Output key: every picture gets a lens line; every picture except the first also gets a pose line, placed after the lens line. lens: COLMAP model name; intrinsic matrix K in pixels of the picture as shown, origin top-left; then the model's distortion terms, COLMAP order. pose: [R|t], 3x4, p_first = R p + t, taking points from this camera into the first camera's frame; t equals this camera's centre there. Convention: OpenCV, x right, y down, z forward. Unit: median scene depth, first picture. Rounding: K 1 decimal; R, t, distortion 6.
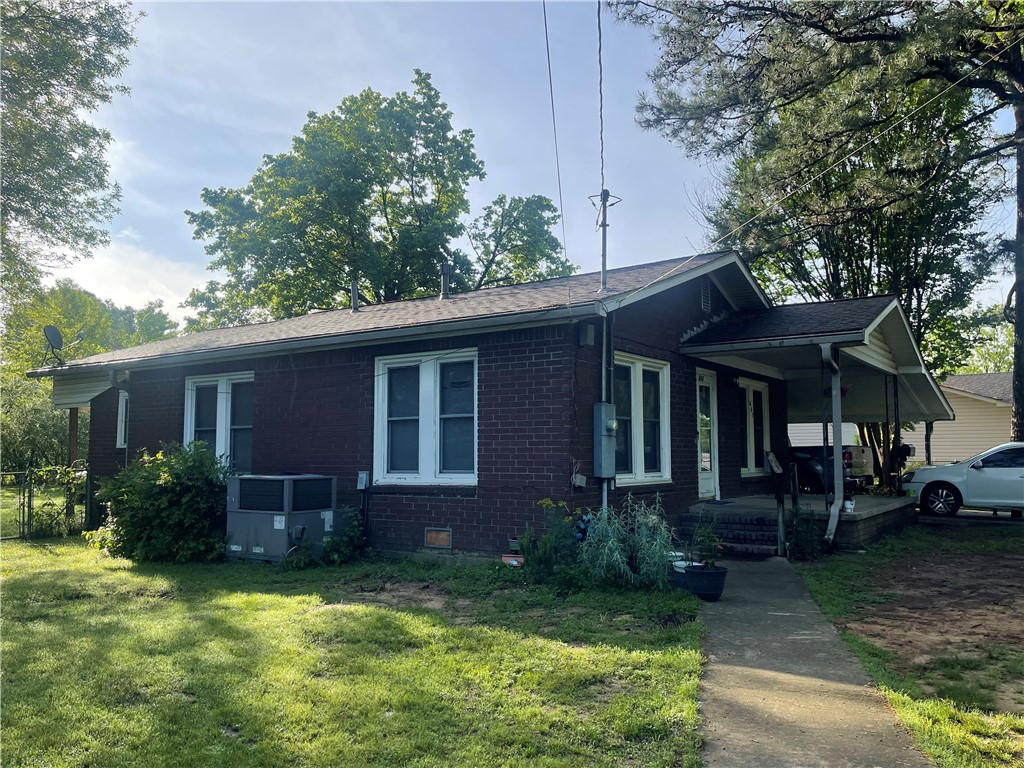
lens RADIAL K [[804.9, 0, 525.4], [0, 804.9, 388.1], [0, 0, 1]] dist [0.069698, -0.080507]
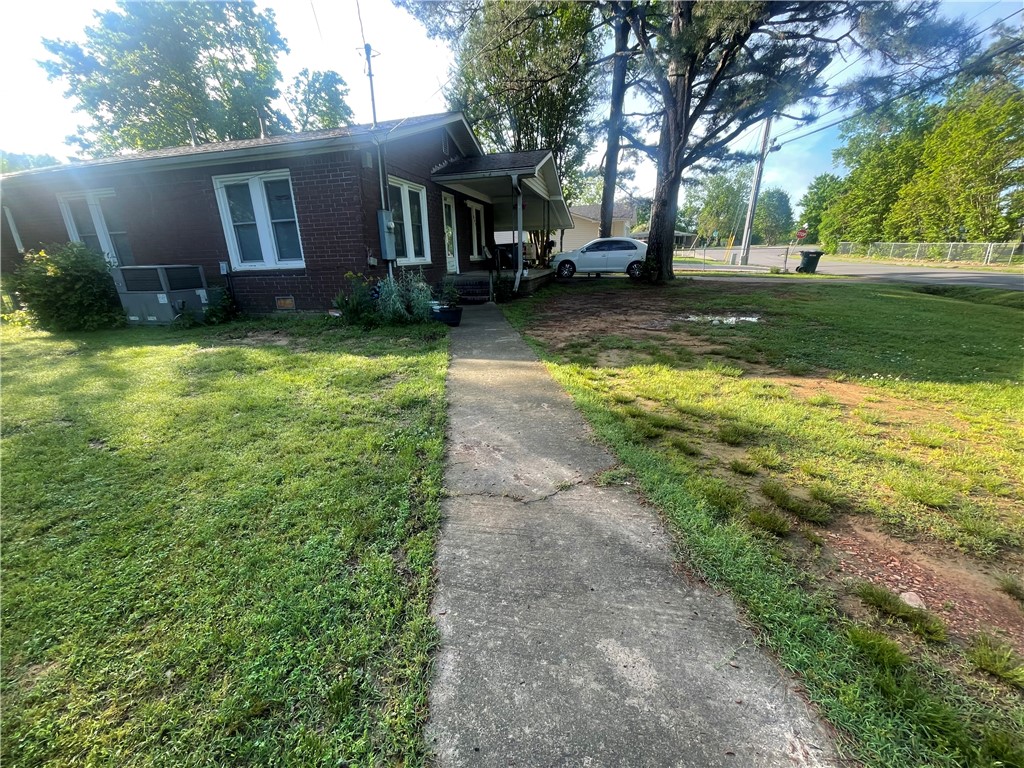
lens RADIAL K [[404.9, 0, 512.0], [0, 404.9, 384.0], [0, 0, 1]] dist [0.000806, -0.002603]
pose [[0.937553, -0.124037, 0.324976, 0.030170], [-0.006098, 0.928256, 0.371891, 0.034386], [-0.347790, -0.350649, 0.869533, 0.097504]]
